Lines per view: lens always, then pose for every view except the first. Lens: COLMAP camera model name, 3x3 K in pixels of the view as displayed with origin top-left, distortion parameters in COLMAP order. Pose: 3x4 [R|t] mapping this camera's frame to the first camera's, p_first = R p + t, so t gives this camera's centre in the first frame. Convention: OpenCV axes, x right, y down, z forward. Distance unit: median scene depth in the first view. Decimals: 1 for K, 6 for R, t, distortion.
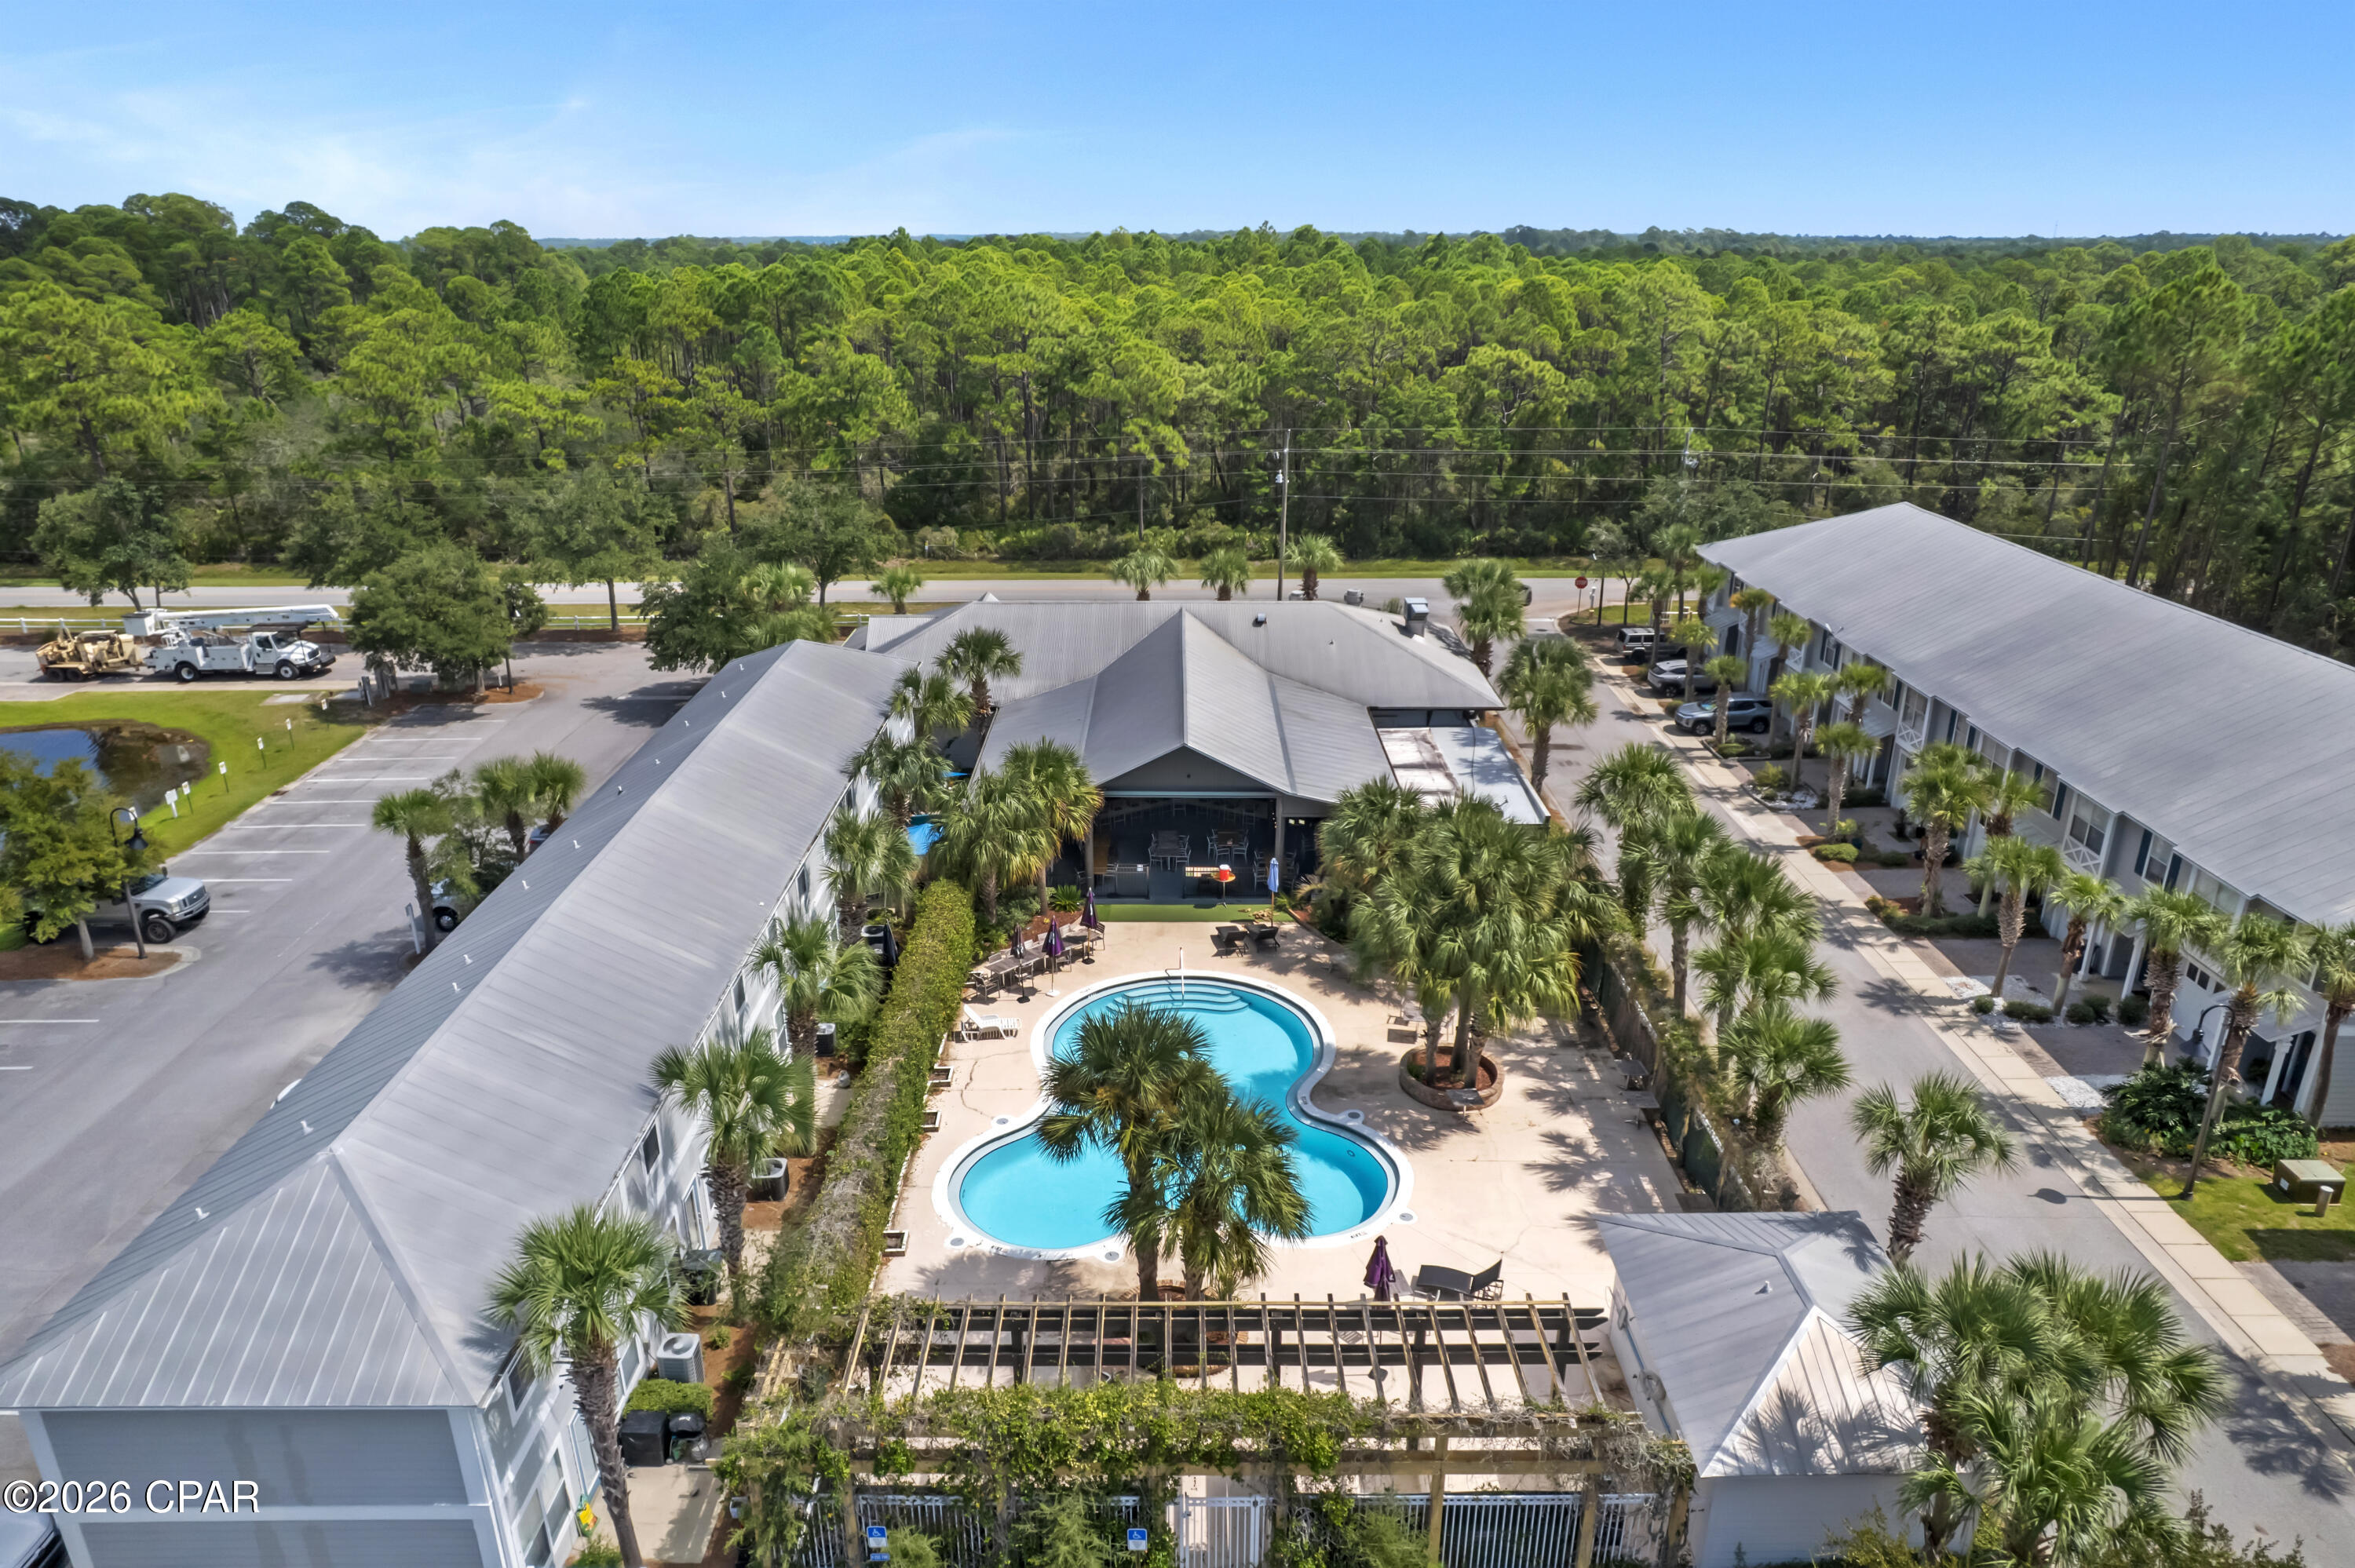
lens RADIAL K [[1490.4, 0, 1177.5], [0, 1490.4, 784.0], [0, 0, 1]] dist [-0.050253, -0.000875]
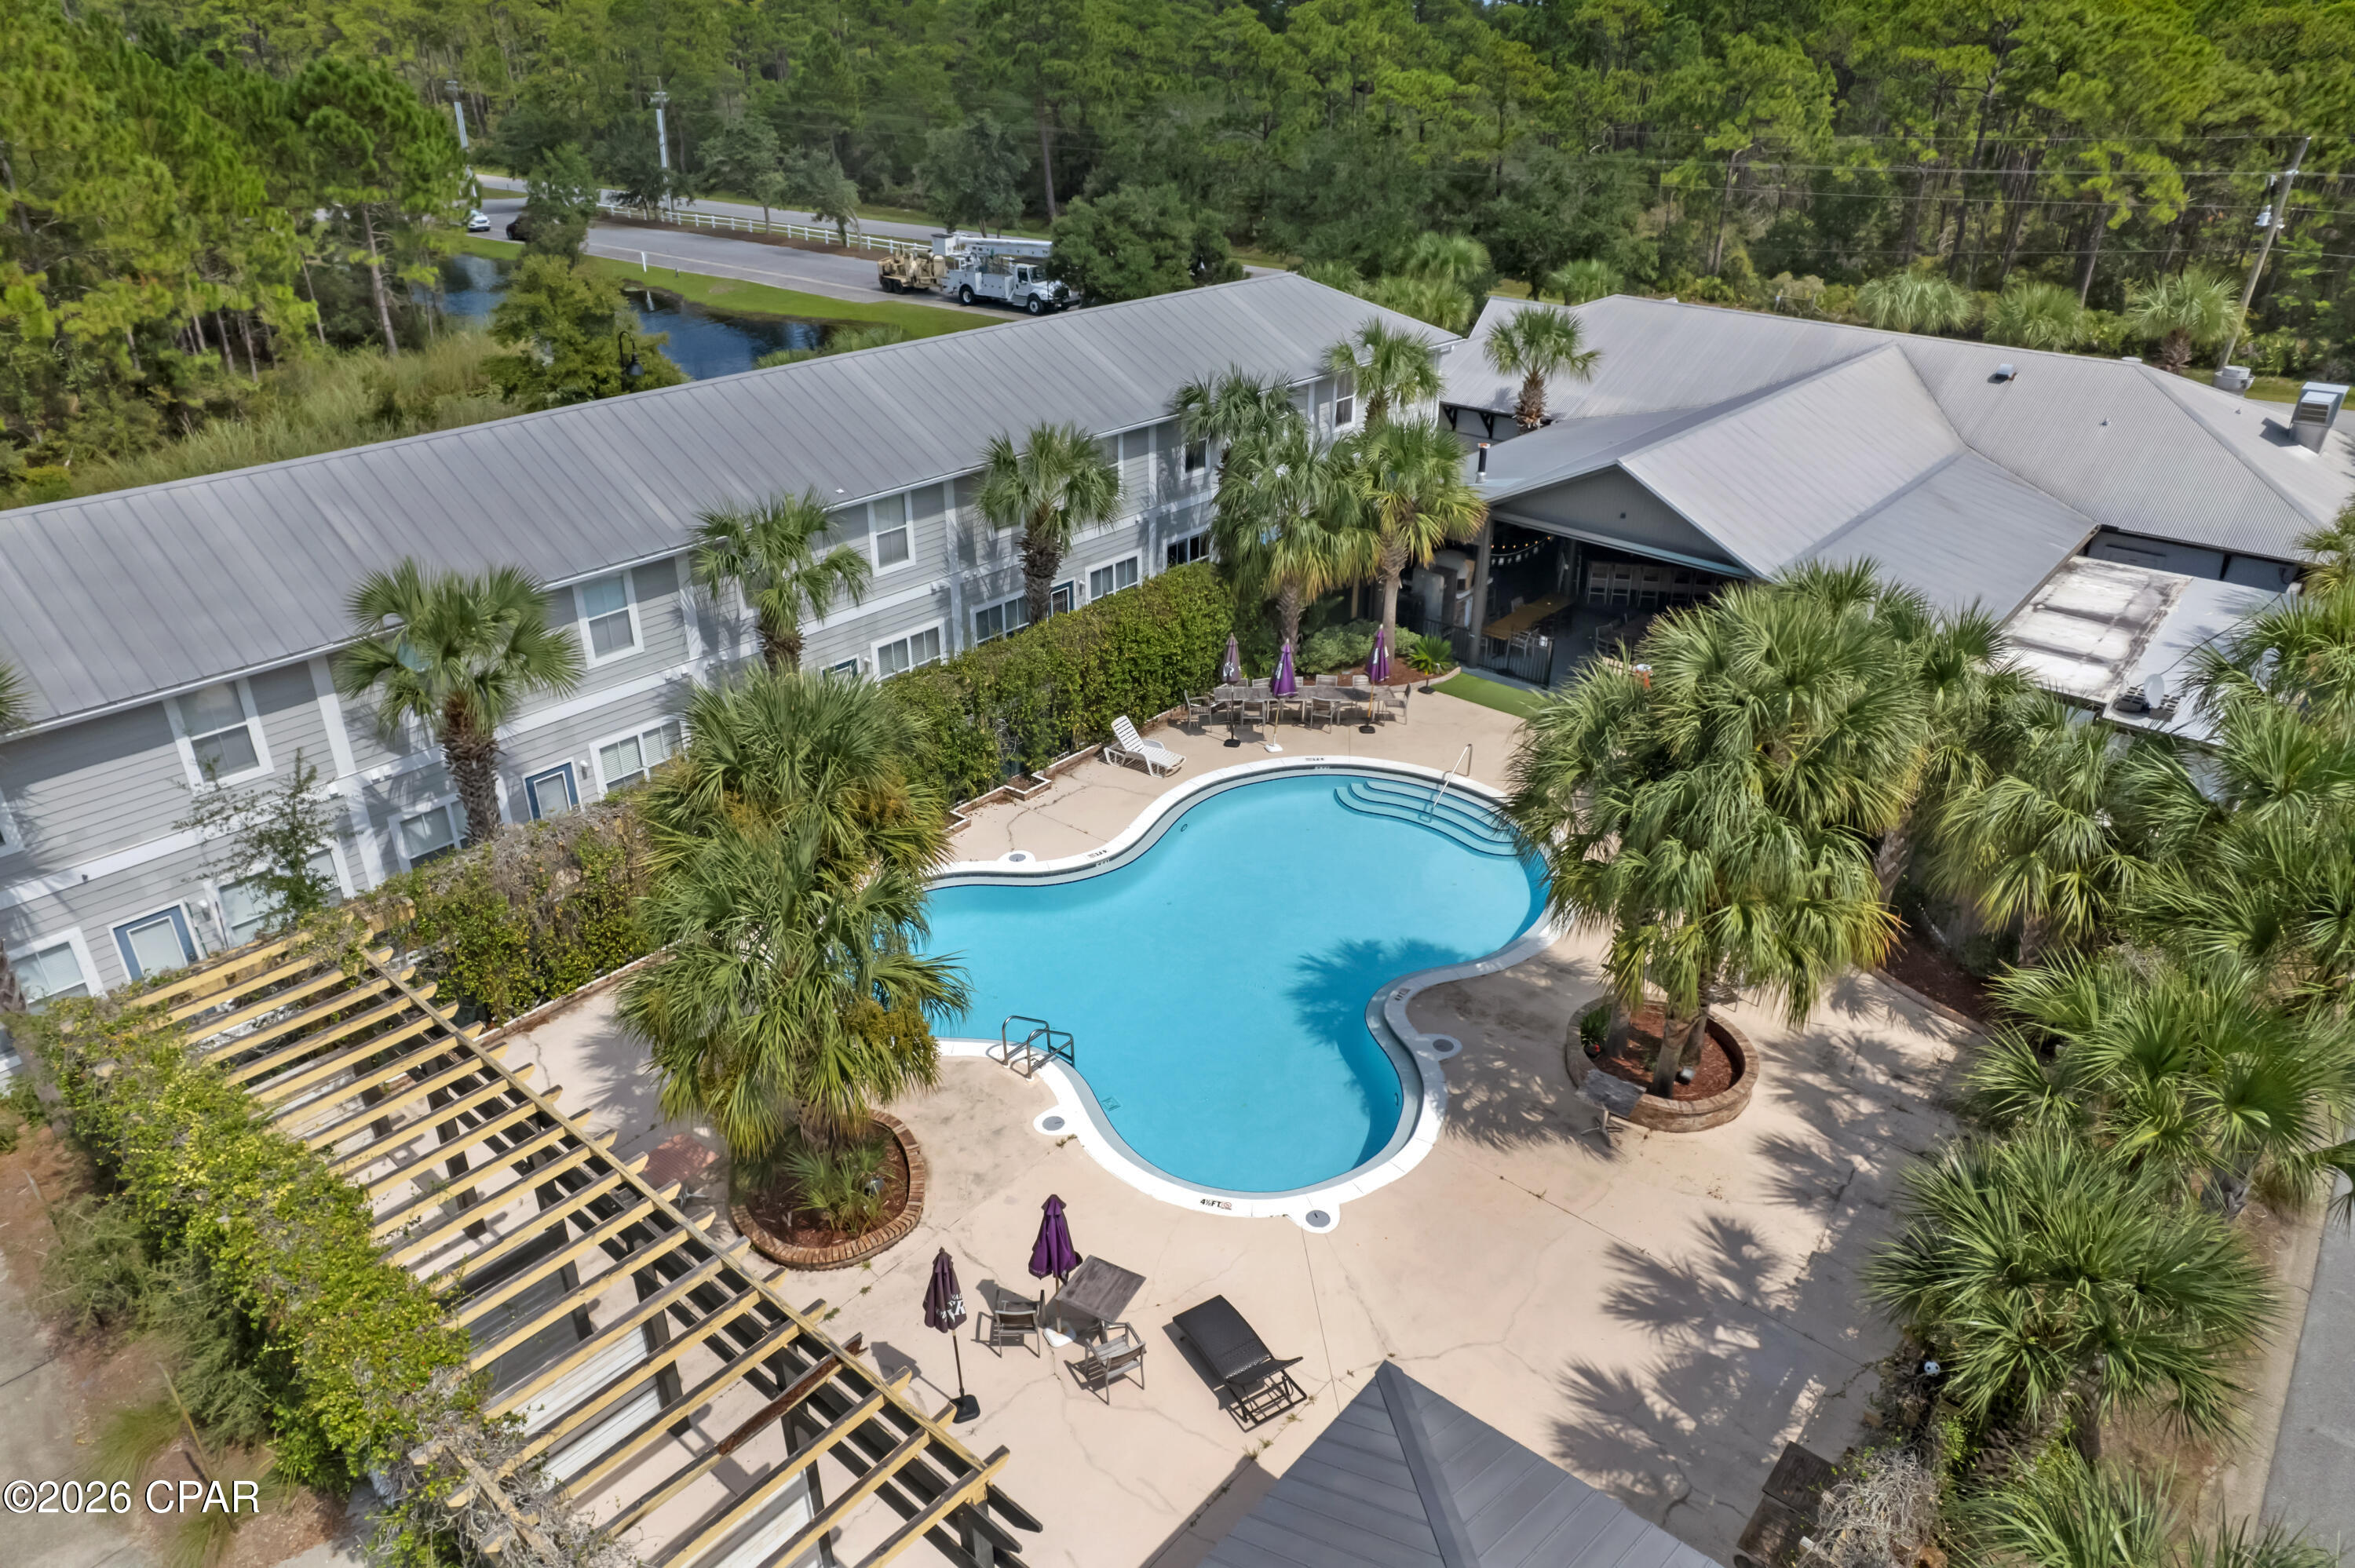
lens RADIAL K [[1511.5, 0, 1177.5], [0, 1511.5, 784.0], [0, 0, 1]] dist [-0.074424, 0.068984]
pose [[0.764827, 0.301954, -0.569090, 0.239890], [-0.232186, 0.953188, 0.193707, 0.021913], [0.600940, -0.016017, 0.799133, 0.315072]]
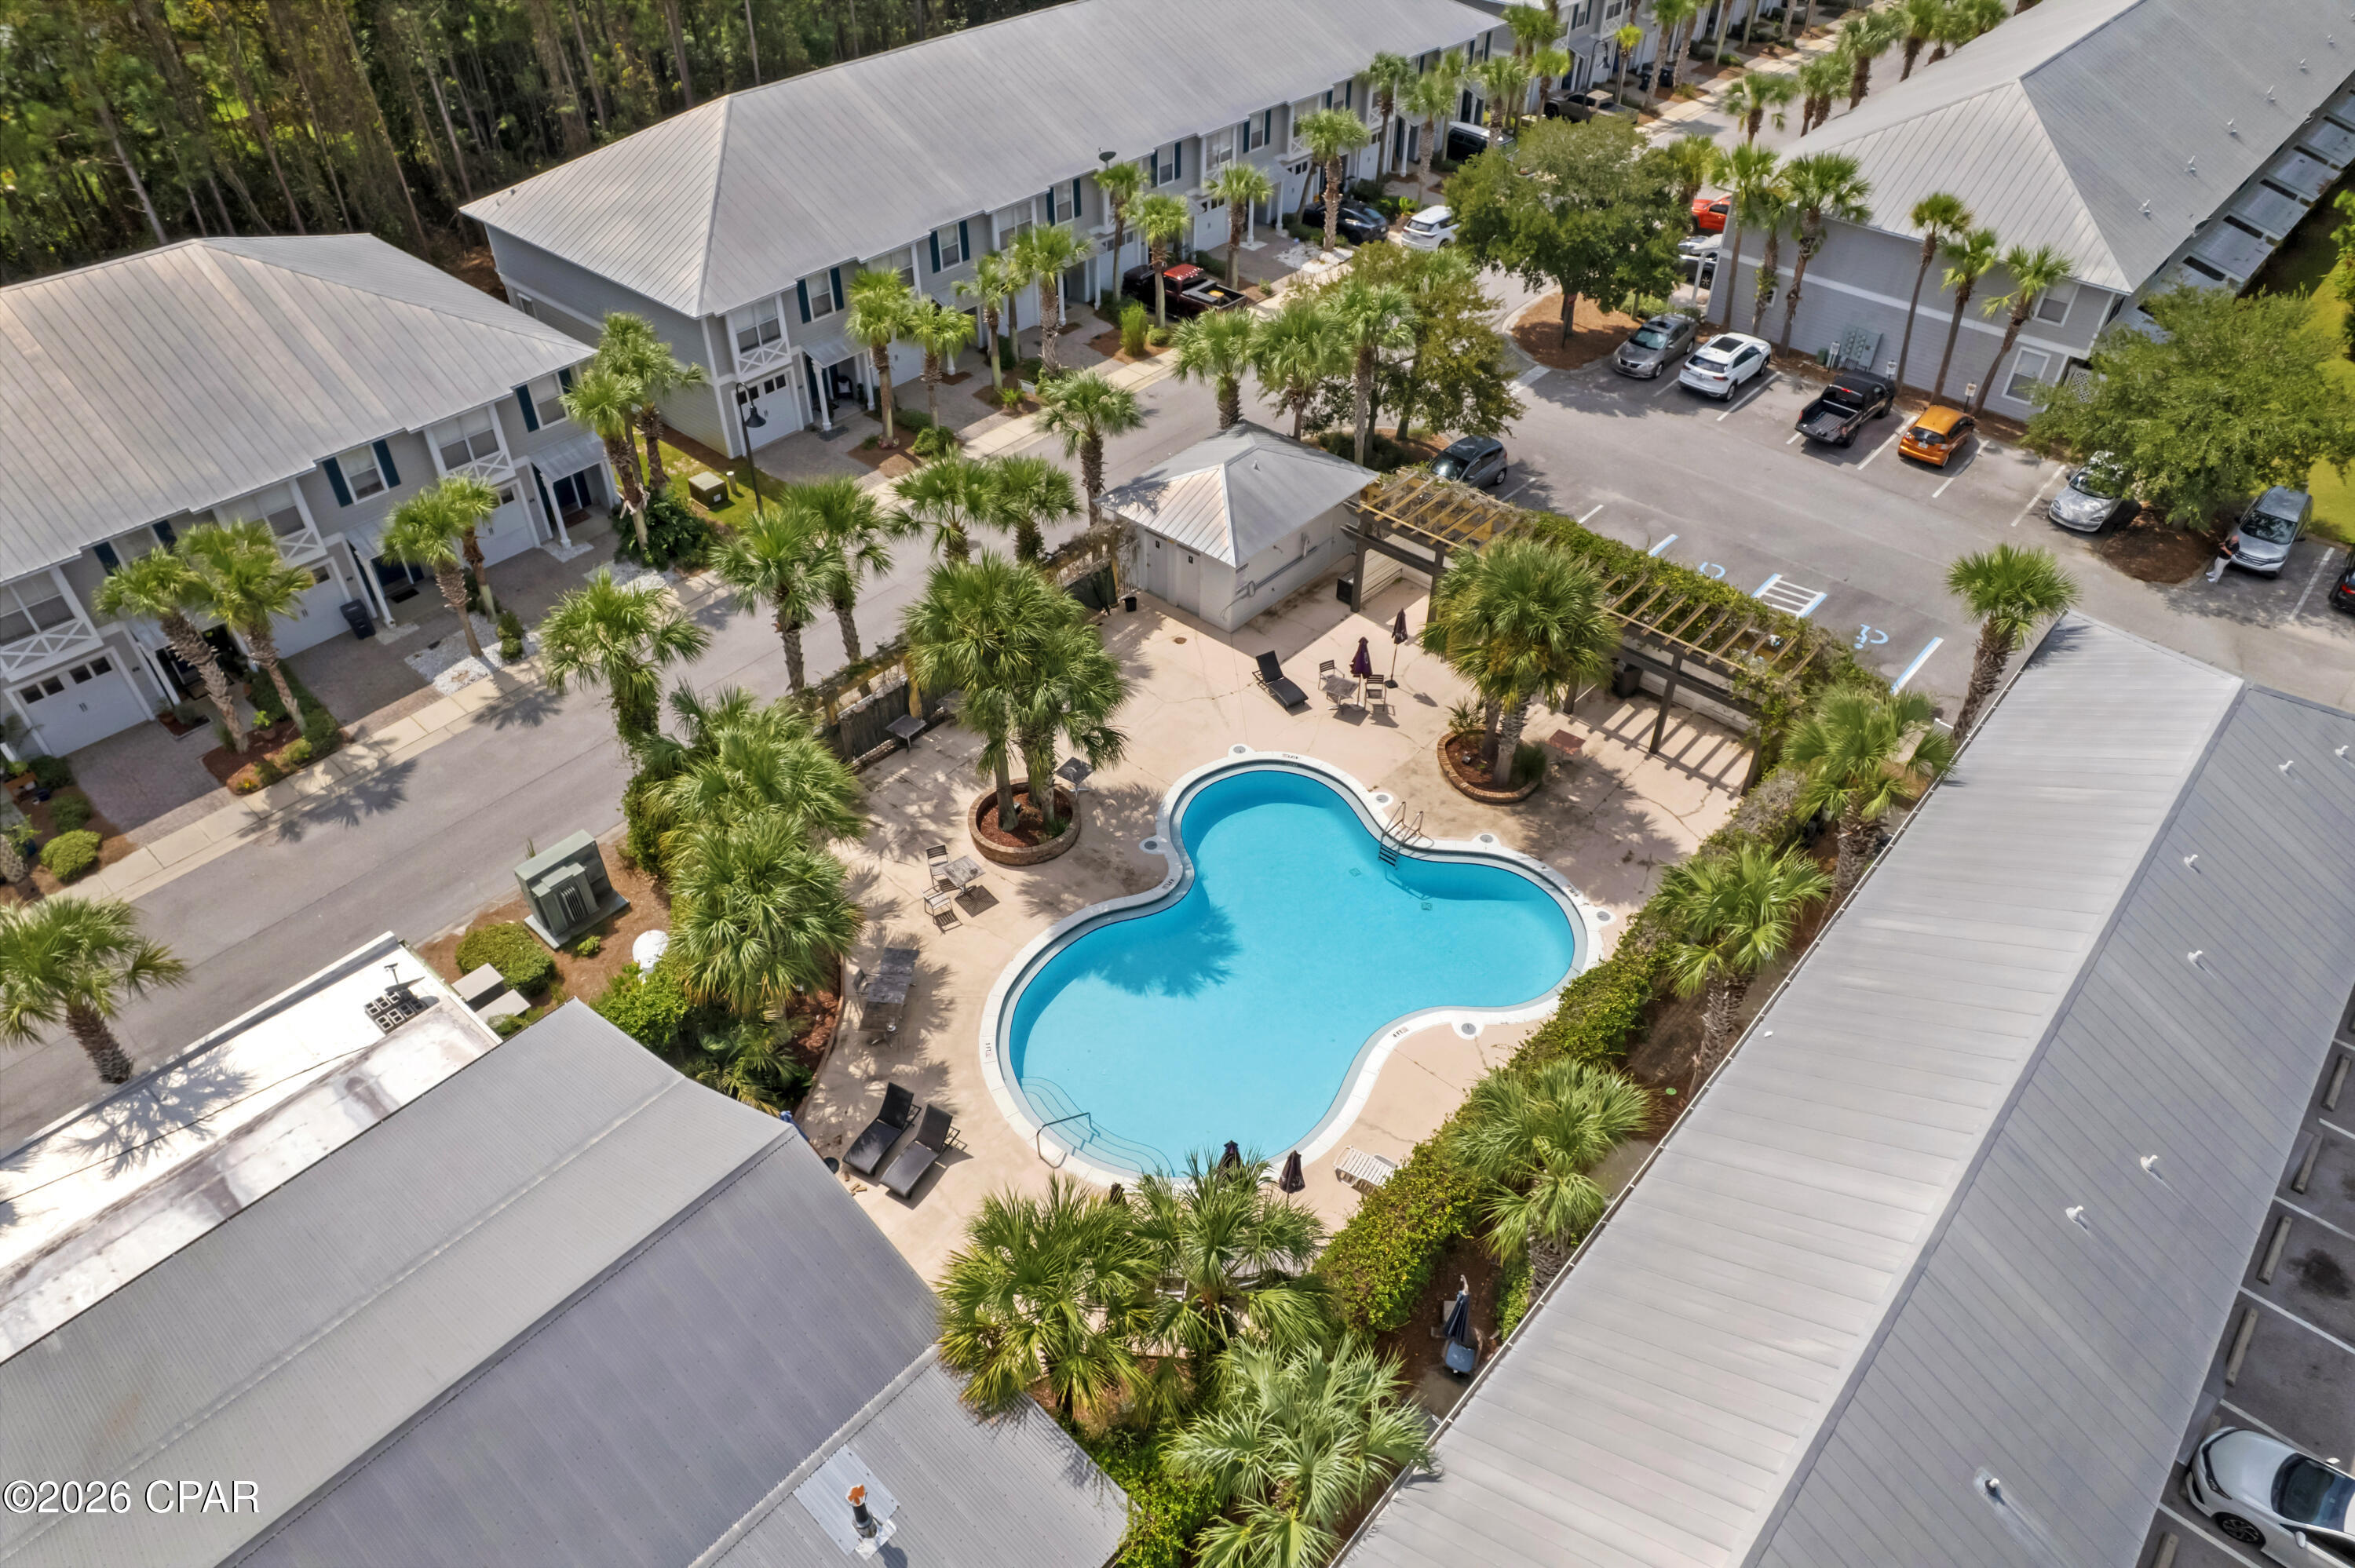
lens RADIAL K [[1511.5, 0, 1177.5], [0, 1511.5, 784.0], [0, 0, 1]] dist [-0.074424, 0.068984]
pose [[-0.750930, -0.425918, 0.504676, -0.249976], [0.226961, 0.551216, 0.802901, -0.390672], [-0.620156, 0.717464, -0.317258, 0.871557]]
